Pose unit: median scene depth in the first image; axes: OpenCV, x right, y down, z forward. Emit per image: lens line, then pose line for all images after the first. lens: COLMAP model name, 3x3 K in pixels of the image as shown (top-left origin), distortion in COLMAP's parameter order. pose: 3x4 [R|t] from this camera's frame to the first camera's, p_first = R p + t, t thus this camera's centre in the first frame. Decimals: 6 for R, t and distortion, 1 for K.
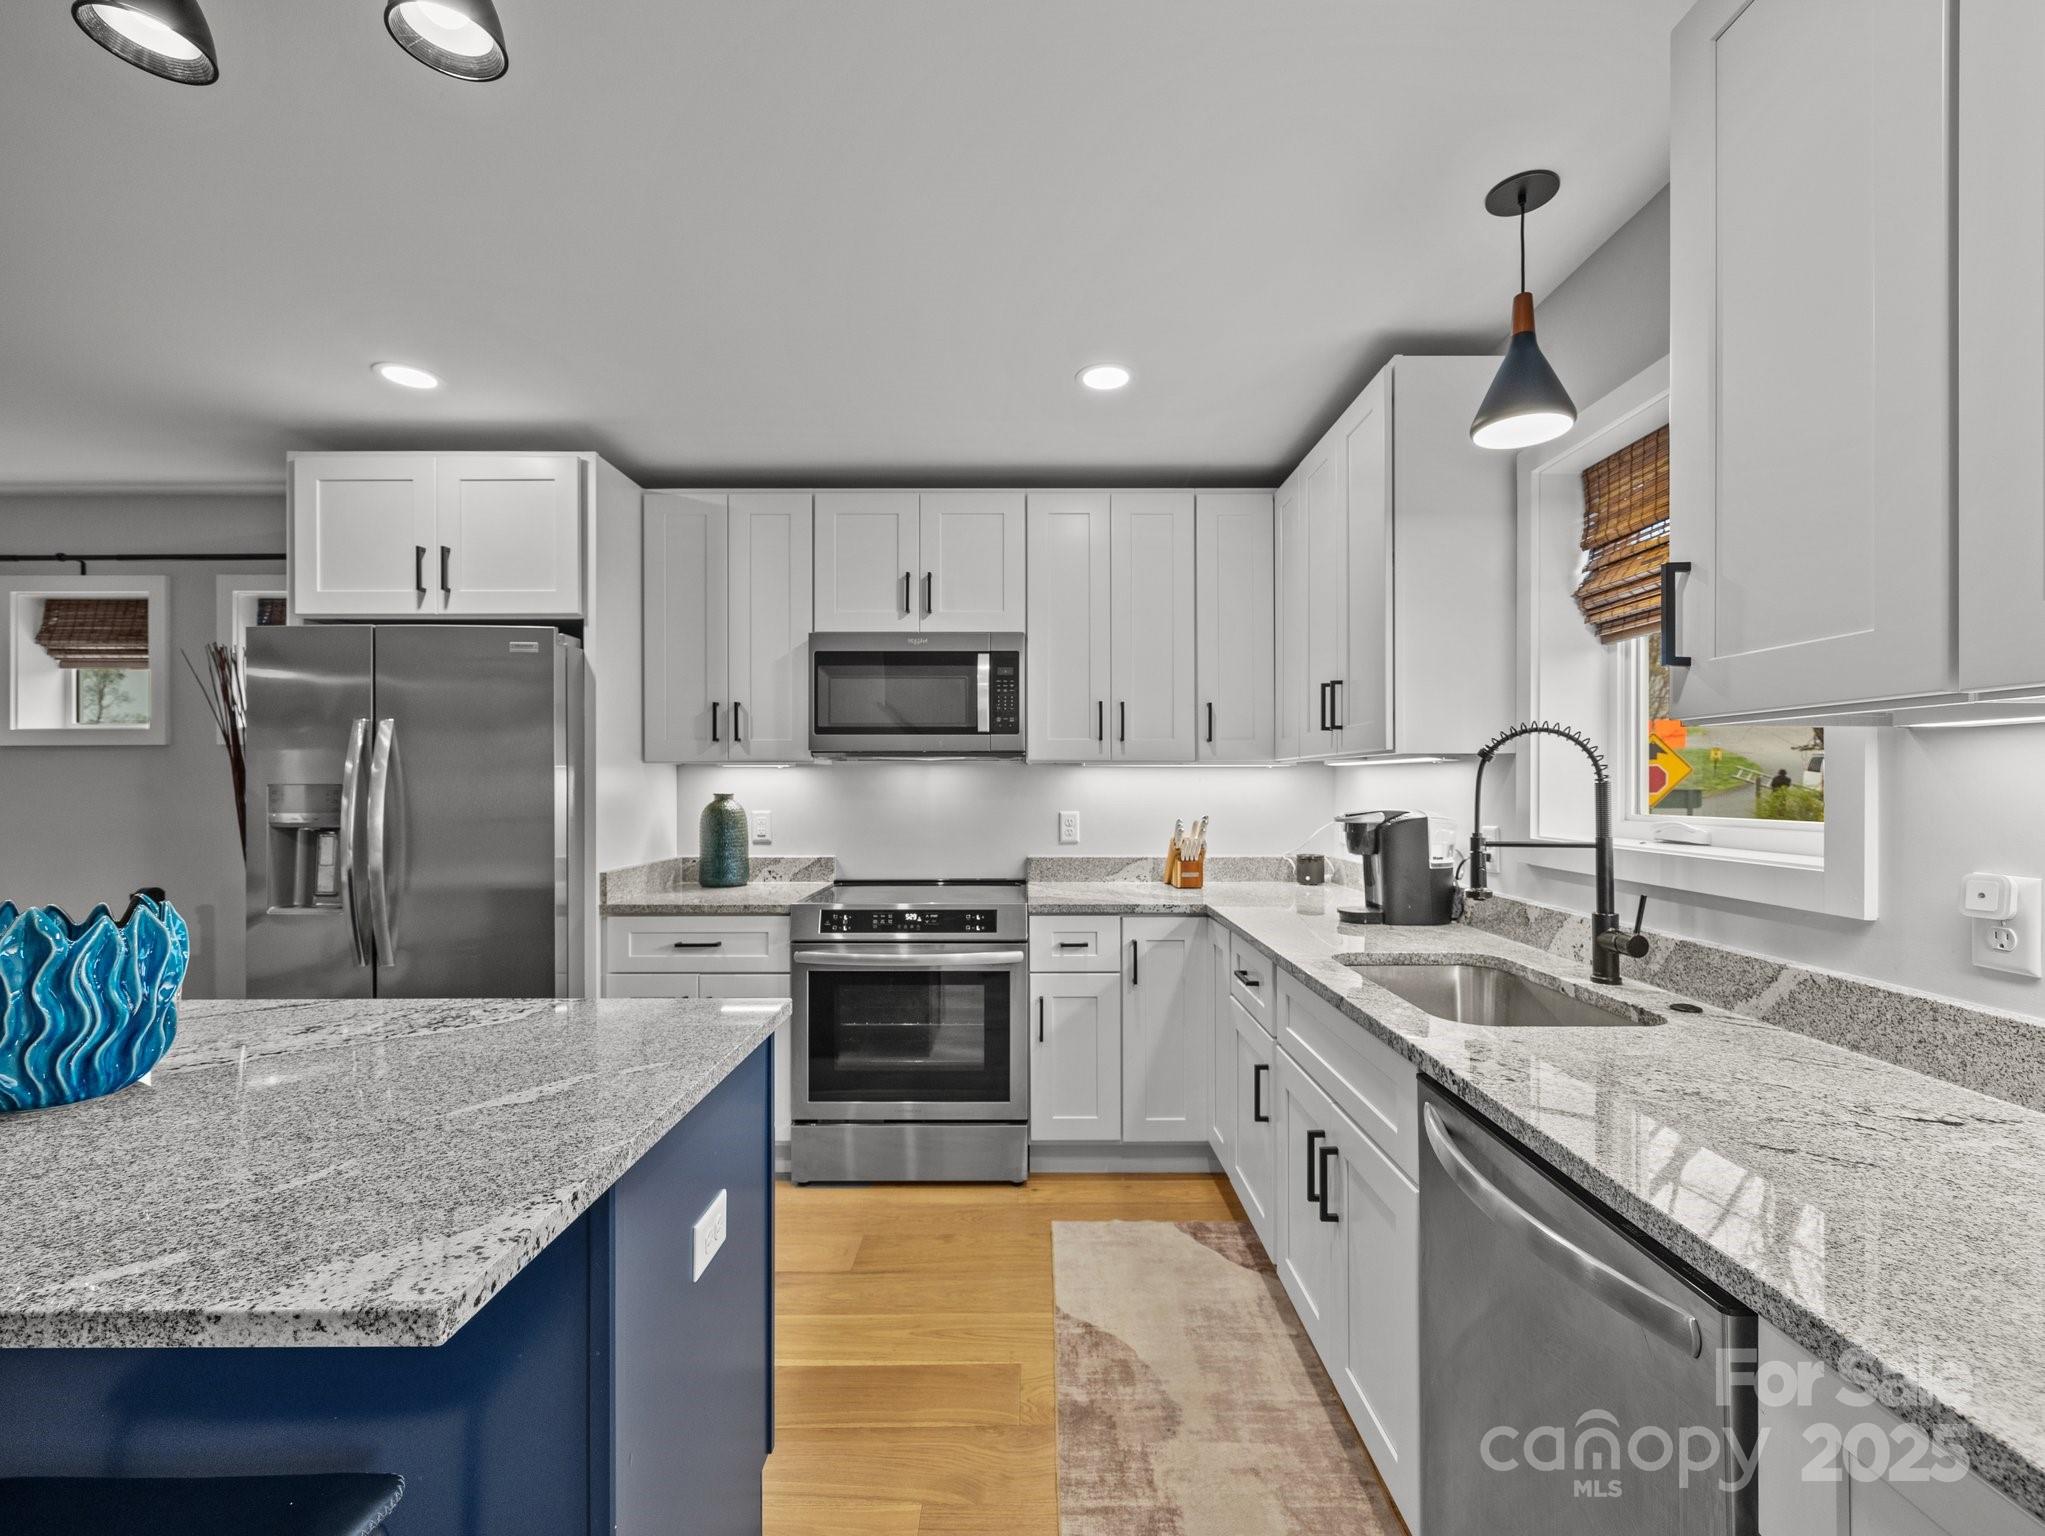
lens RADIAL K [[885.1, 0, 1028.2], [0, 885.1, 784.5], [0, 0, 1]] dist [0.002291, 0.000206]
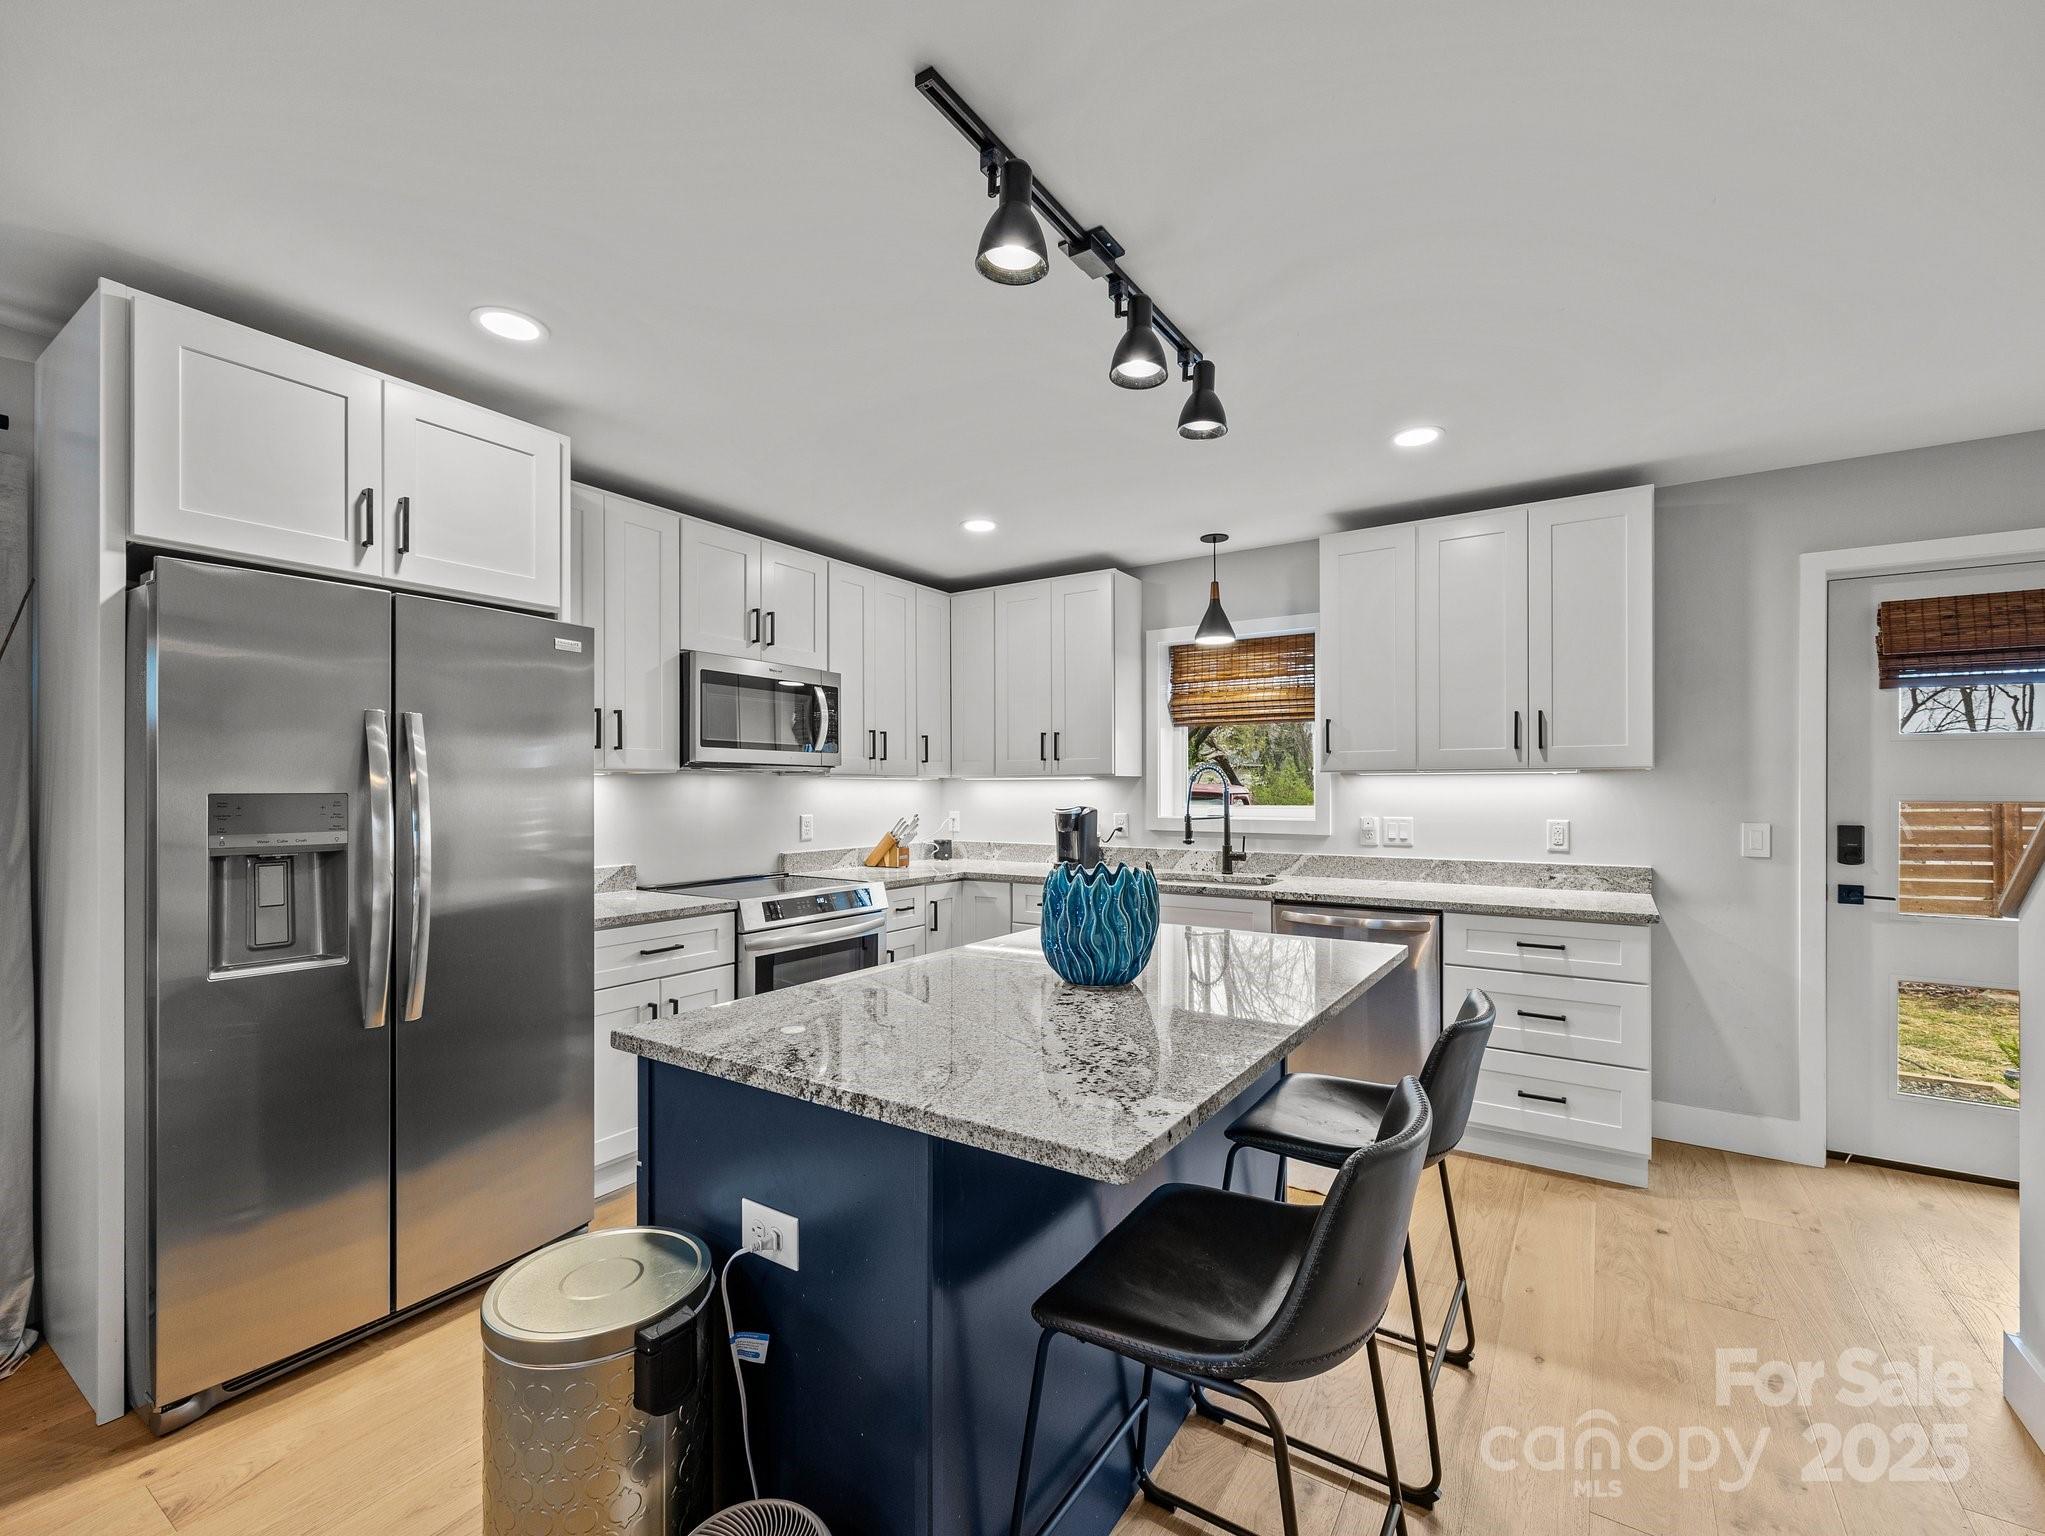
lens RADIAL K [[885.7, 0, 1024.1], [0, 885.7, 790.5], [0, 0, 1]] dist [0.000296, 0.000159]
pose [[0.546372, -0.000213, 0.837543, -1.008513], [0.002541, 0.999996, -0.001404, -0.000797], [-0.837539, 0.002895, 0.546370, 0.090161]]
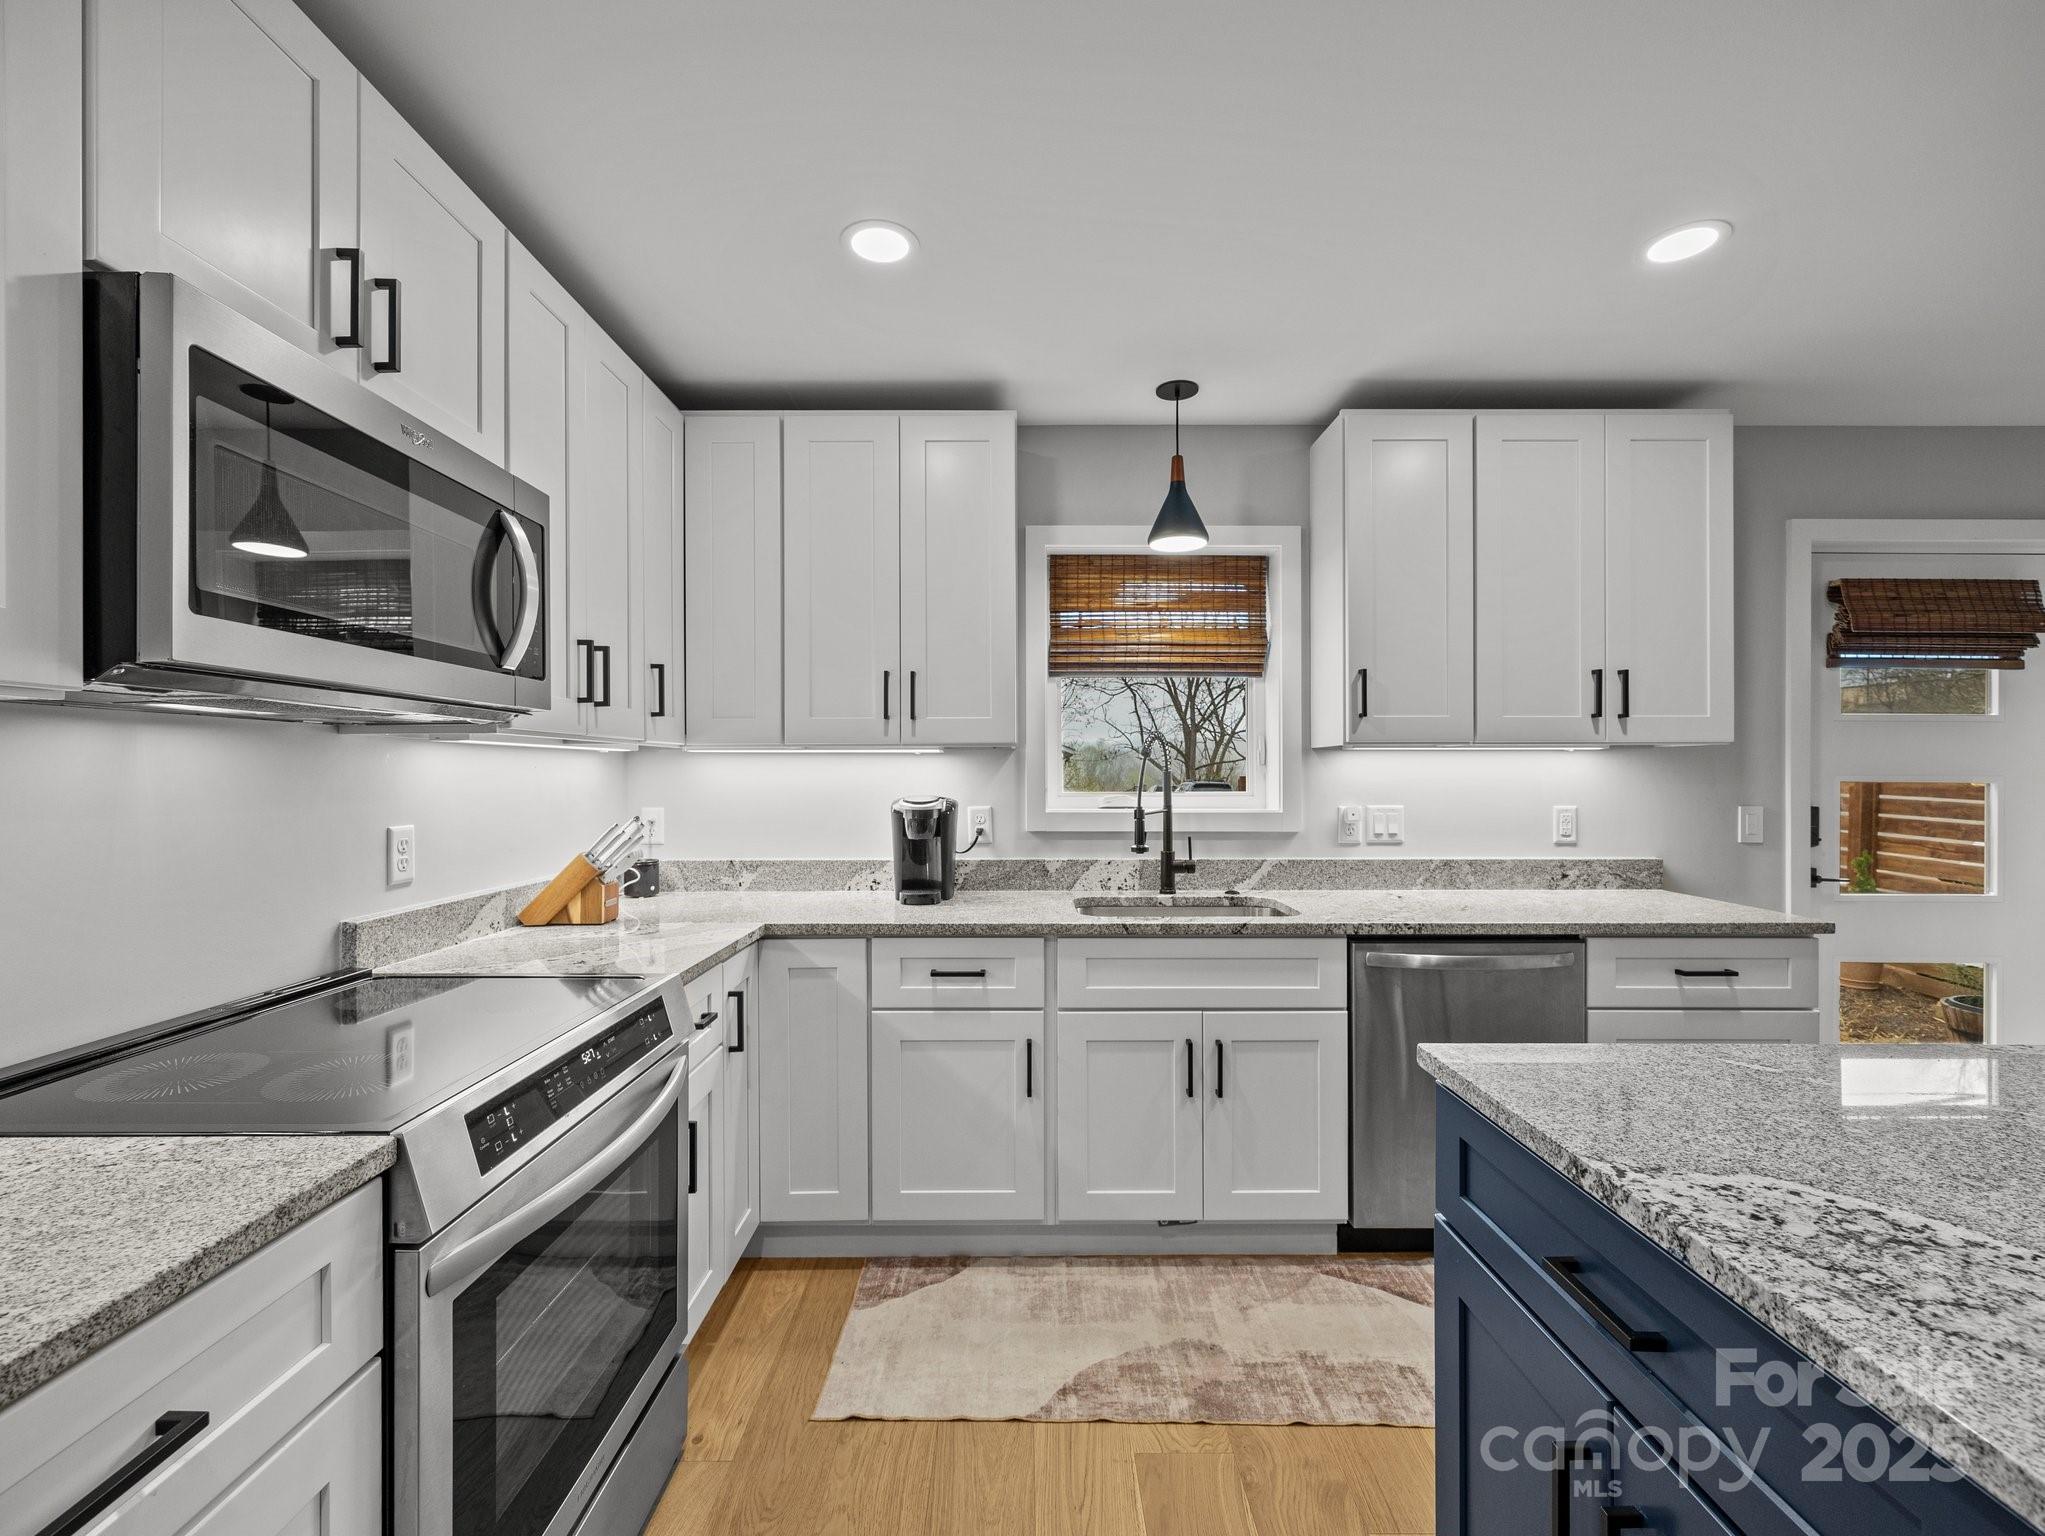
lens RADIAL K [[890.5, 0, 1024.1], [0, 890.5, 772.5], [0, 0, 1]] dist [0.000831, -0.000021]
pose [[-0.002218, 0.001619, 0.999996, -0.602063], [0.003056, 0.999994, -0.001612, 0.001257], [-0.999993, 0.003052, -0.002223, 0.770719]]
